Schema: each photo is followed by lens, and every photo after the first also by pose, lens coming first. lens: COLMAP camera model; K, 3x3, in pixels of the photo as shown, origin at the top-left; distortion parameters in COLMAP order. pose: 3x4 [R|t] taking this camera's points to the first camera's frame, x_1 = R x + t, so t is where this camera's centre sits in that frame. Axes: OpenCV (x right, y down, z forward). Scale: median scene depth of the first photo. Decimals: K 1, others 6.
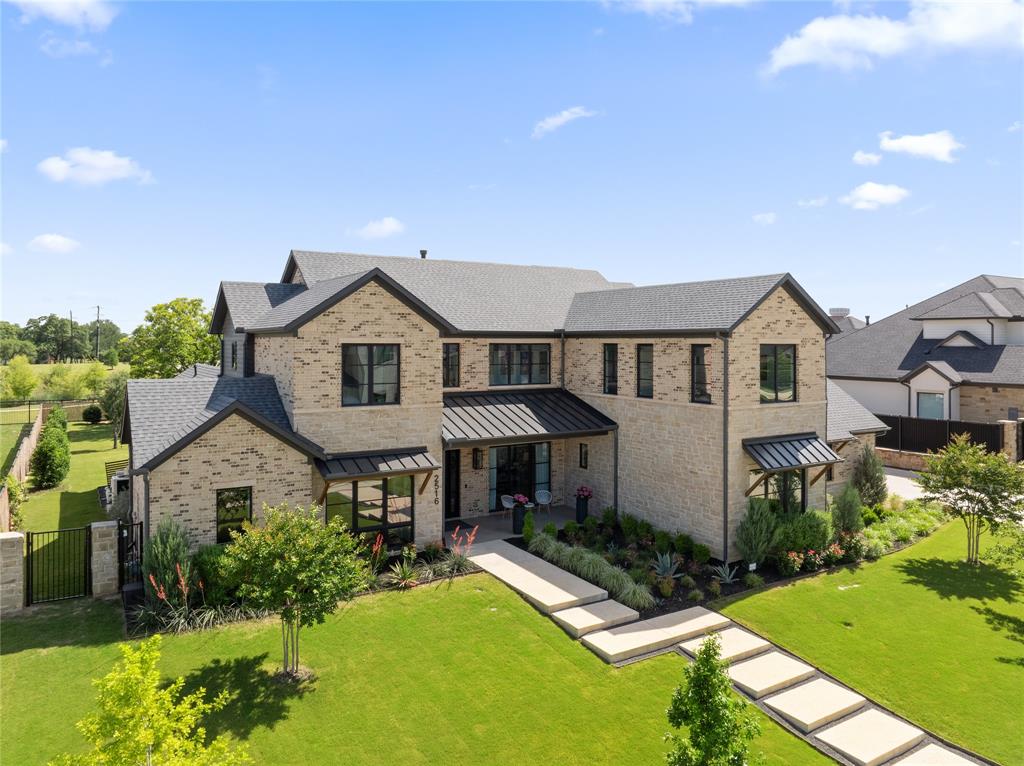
lens RADIAL K [[716.6, 0, 512.6], [0, 716.6, 375.1], [0, 0, 1]] dist [-0.022645, -0.014603]
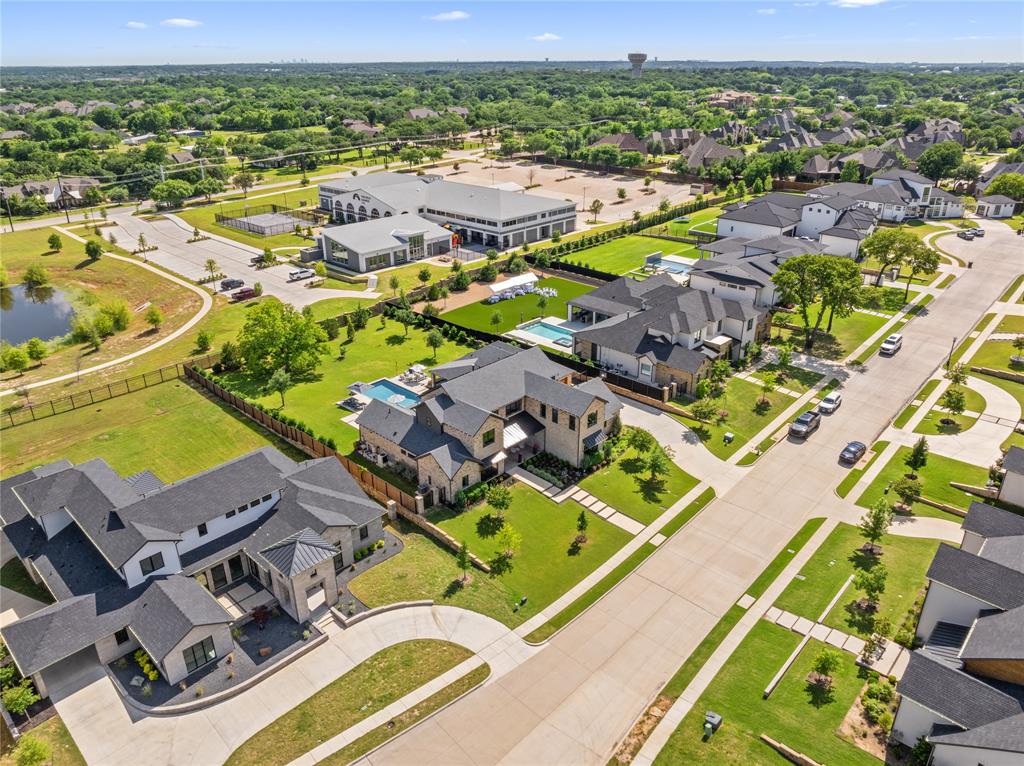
lens RADIAL K [[716.6, 0, 510.3], [0, 716.6, 390.4], [0, 0, 1]] dist [-0.022645, -0.014603]
pose [[0.965957, -0.110394, 0.233967, -0.930224], [0.012644, 0.923448, 0.383516, -1.644923], [-0.258394, -0.367501, 0.893407, -2.257587]]
